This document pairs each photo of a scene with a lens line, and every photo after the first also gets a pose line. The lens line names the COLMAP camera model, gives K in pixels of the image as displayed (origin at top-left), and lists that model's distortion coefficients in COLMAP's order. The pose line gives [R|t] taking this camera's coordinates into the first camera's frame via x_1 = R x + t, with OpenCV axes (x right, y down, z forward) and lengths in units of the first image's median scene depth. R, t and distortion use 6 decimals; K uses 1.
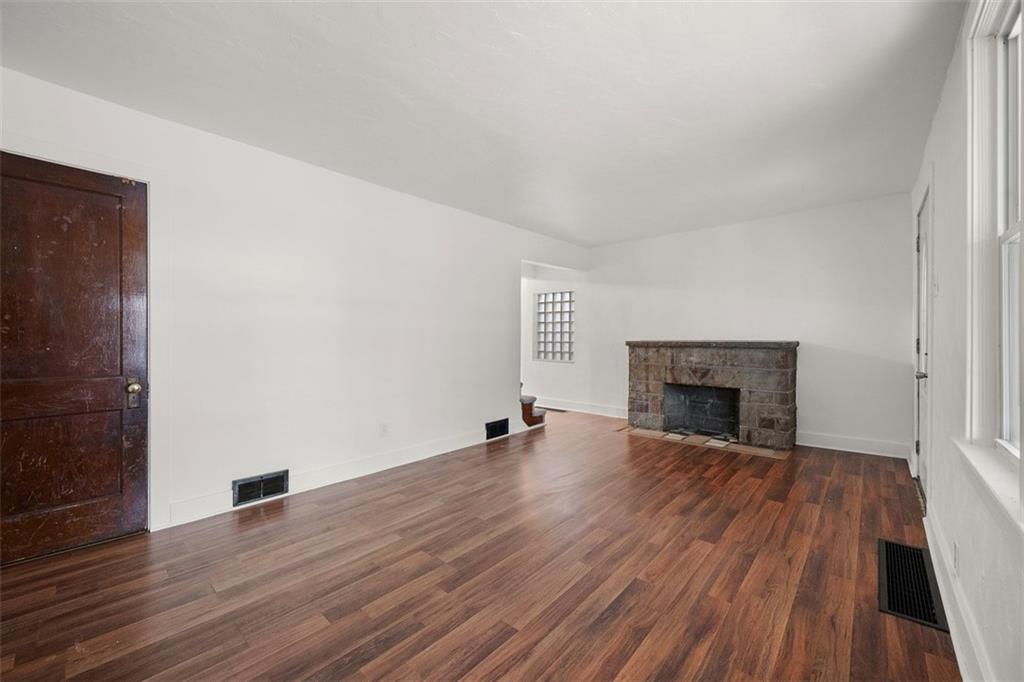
lens RADIAL K [[399.3, 0, 512.7], [0, 399.3, 337.7], [0, 0, 1]] dist [0.001154, -0.000327]
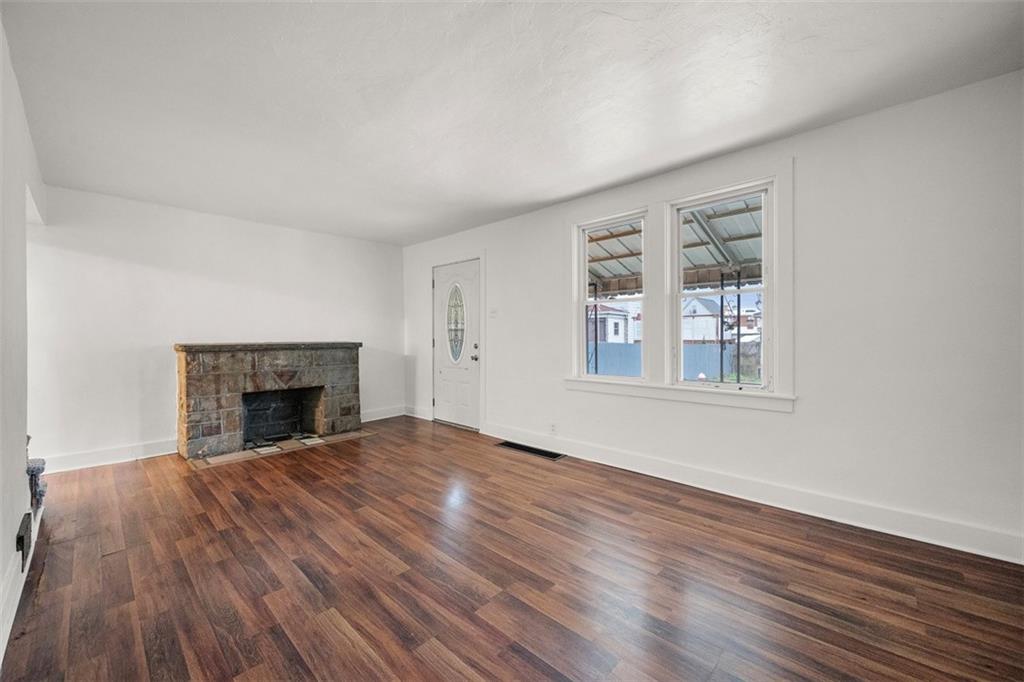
lens RADIAL K [[399.3, 0, 509.1], [0, 399.3, 340.8], [0, 0, 1]] dist [0.001154, -0.000327]
pose [[0.031563, -0.009846, 0.999453, -0.494497], [0.007634, 0.999925, 0.009609, -0.002094], [-0.999473, 0.007327, 0.031636, 0.446875]]
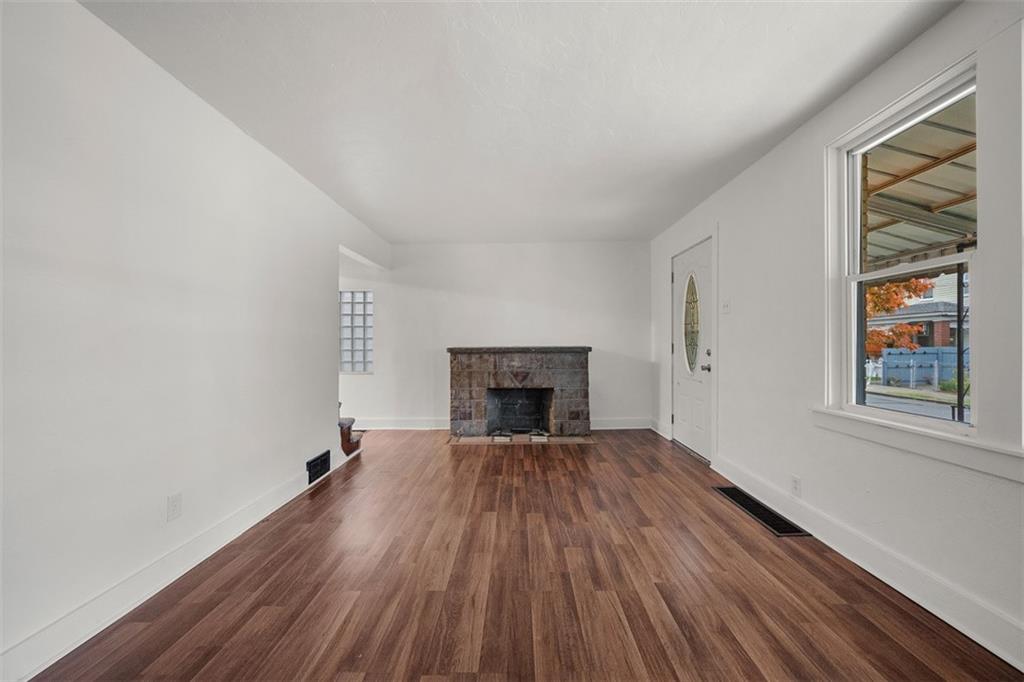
lens RADIAL K [[399.3, 0, 510.7], [0, 399.3, 346.7], [0, 0, 1]] dist [0.001154, -0.000327]
pose [[0.757000, -0.008030, 0.653366, -0.263071], [0.006984, 0.999967, 0.004198, 0.003632], [-0.653378, 0.001385, 0.757031, 0.209952]]
